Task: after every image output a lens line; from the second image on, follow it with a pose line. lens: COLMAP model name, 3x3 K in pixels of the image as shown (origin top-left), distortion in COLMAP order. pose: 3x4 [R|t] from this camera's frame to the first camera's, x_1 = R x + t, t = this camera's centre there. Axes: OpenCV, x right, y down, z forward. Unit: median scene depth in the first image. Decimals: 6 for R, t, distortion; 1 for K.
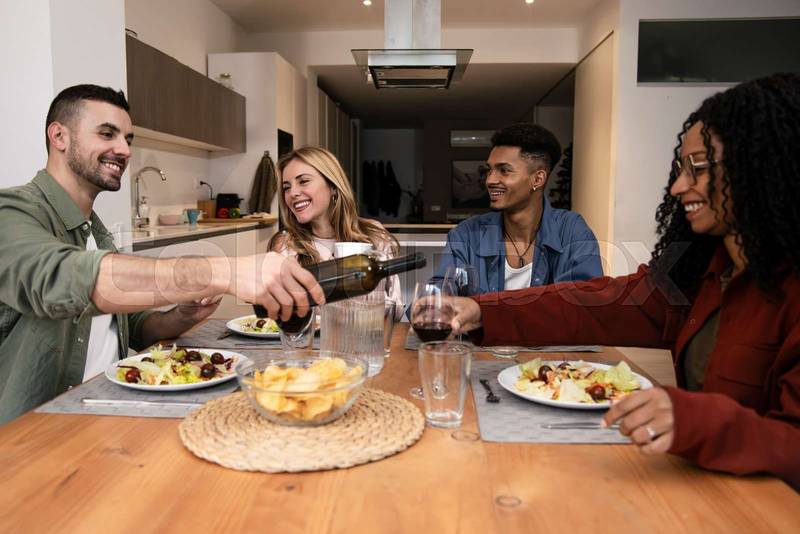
lens RADIAL K [[610.5, 0, 400.0], [0, 610.5, 267.0], [0, 0, 1]] dist [-0.010546, -0.003581]
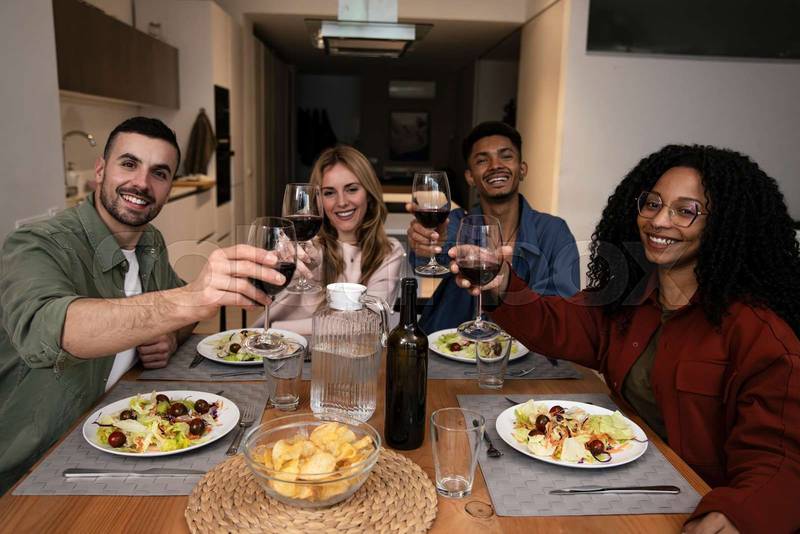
lens RADIAL K [[614.7, 0, 400.0], [0, 614.7, 267.0], [0, 0, 1]] dist [-0.001804, 0.003054]
pose [[0.993376, 0.000544, 0.114907, -0.113362], [-0.011245, 0.995649, 0.092501, -0.173661], [-0.114356, -0.093181, 0.989060, 0.040373]]
